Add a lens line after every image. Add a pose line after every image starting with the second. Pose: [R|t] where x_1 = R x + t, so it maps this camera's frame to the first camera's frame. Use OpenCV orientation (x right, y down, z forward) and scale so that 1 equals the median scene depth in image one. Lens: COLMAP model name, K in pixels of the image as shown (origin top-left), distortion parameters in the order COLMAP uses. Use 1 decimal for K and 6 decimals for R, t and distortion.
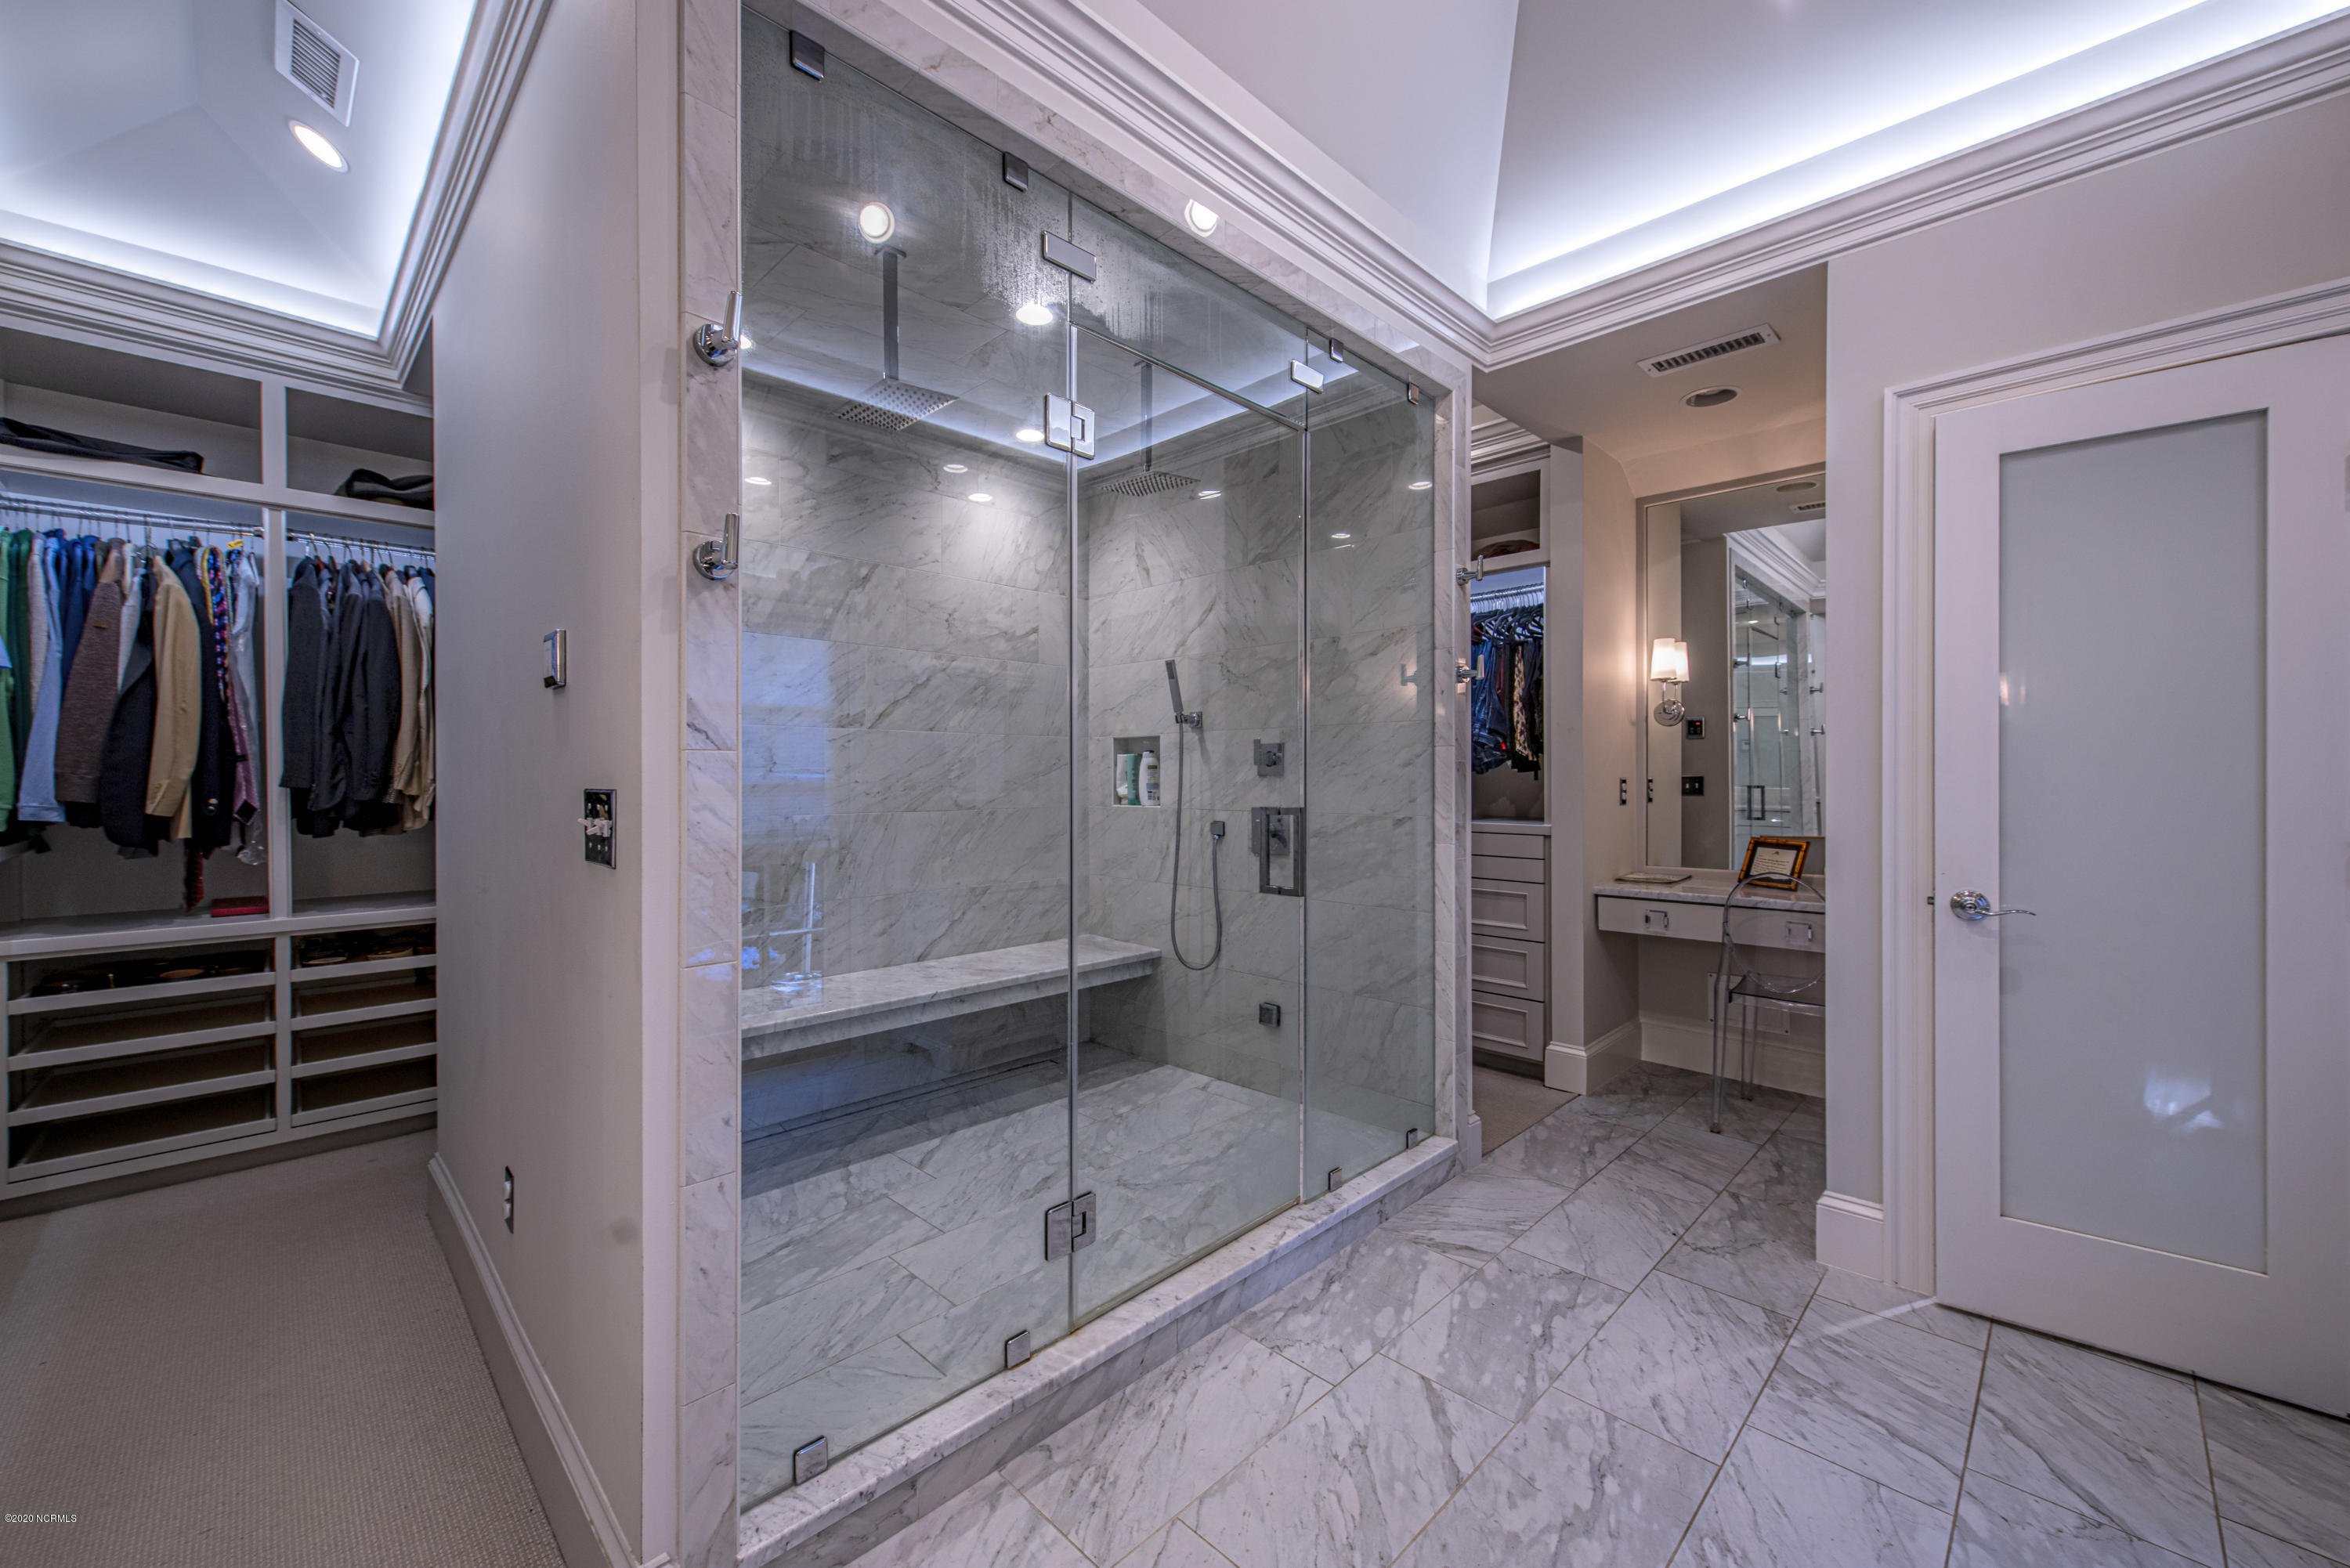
lens RADIAL K [[917.2, 0, 1189.3], [0, 917.2, 769.6], [0, 0, 1]] dist [-0.001084, -0.000935]
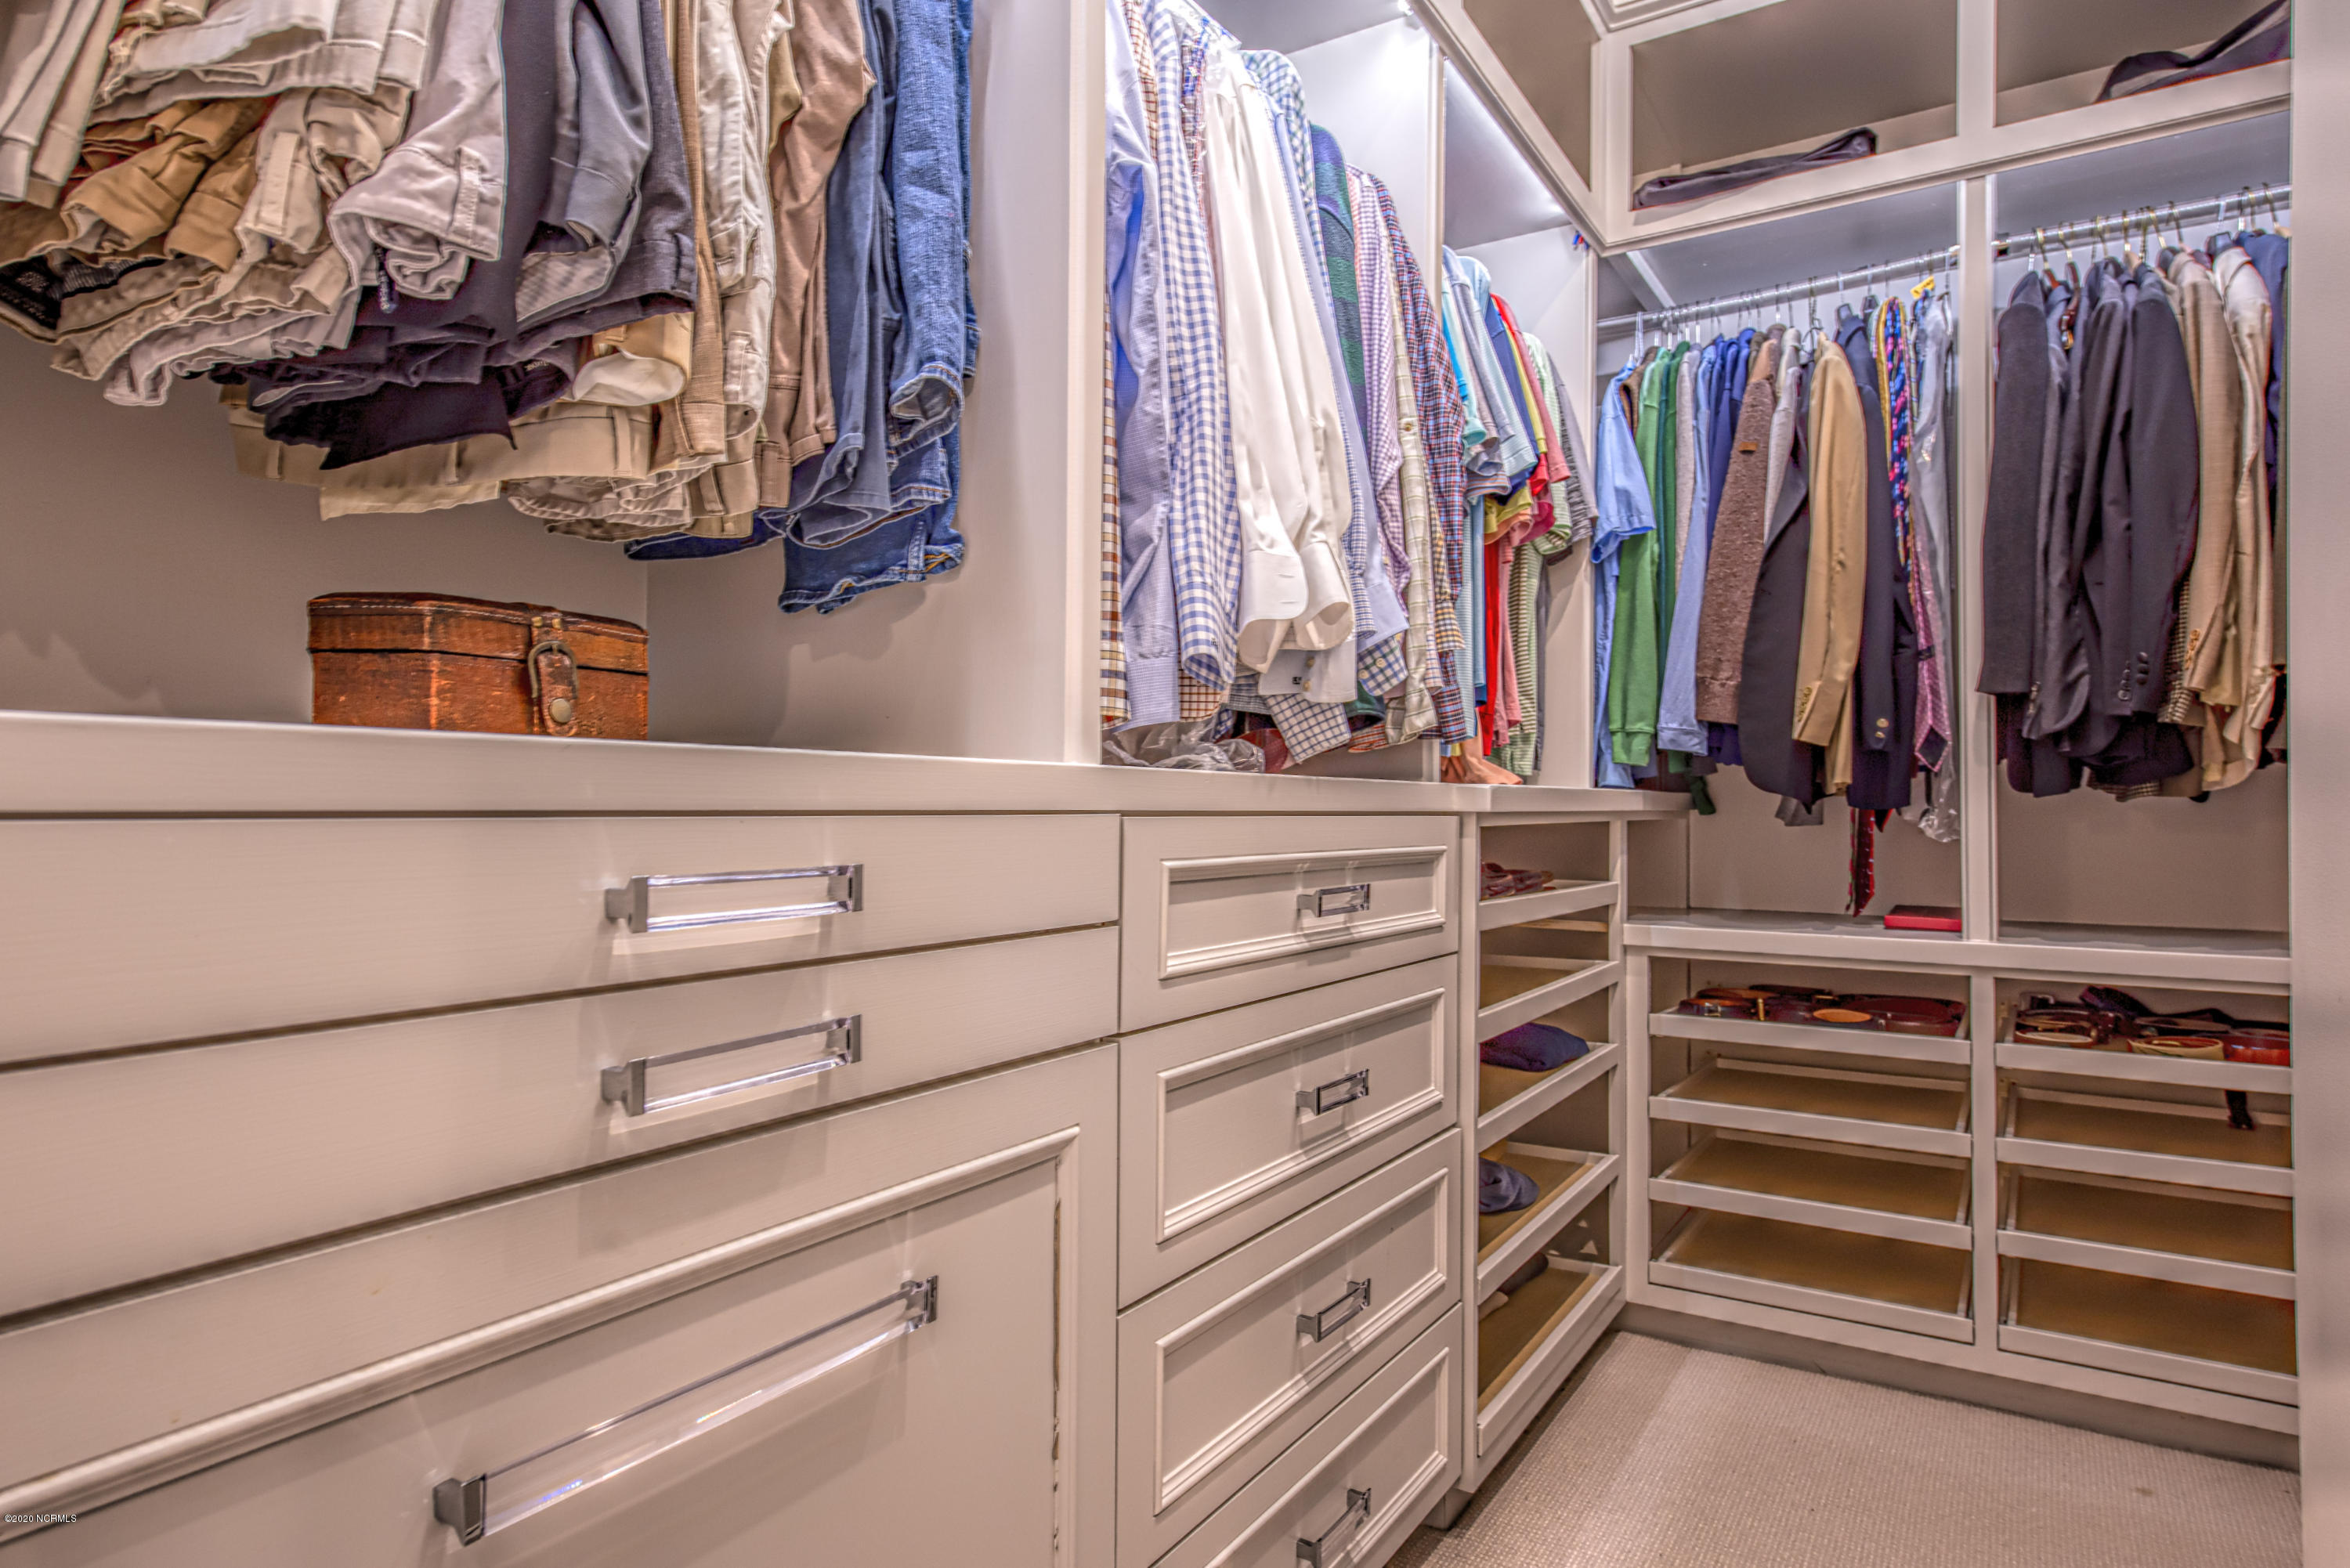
lens RADIAL K [[1409.6, 0, 1181.0], [0, 1409.6, 779.5], [0, 0, 1]] dist [0.031719, -0.000381]
pose [[0.248510, -0.006766, -0.968606, -0.301223], [-0.007747, 0.999930, -0.008972, 0.077746], [0.968598, 0.009733, 0.248440, 0.338898]]
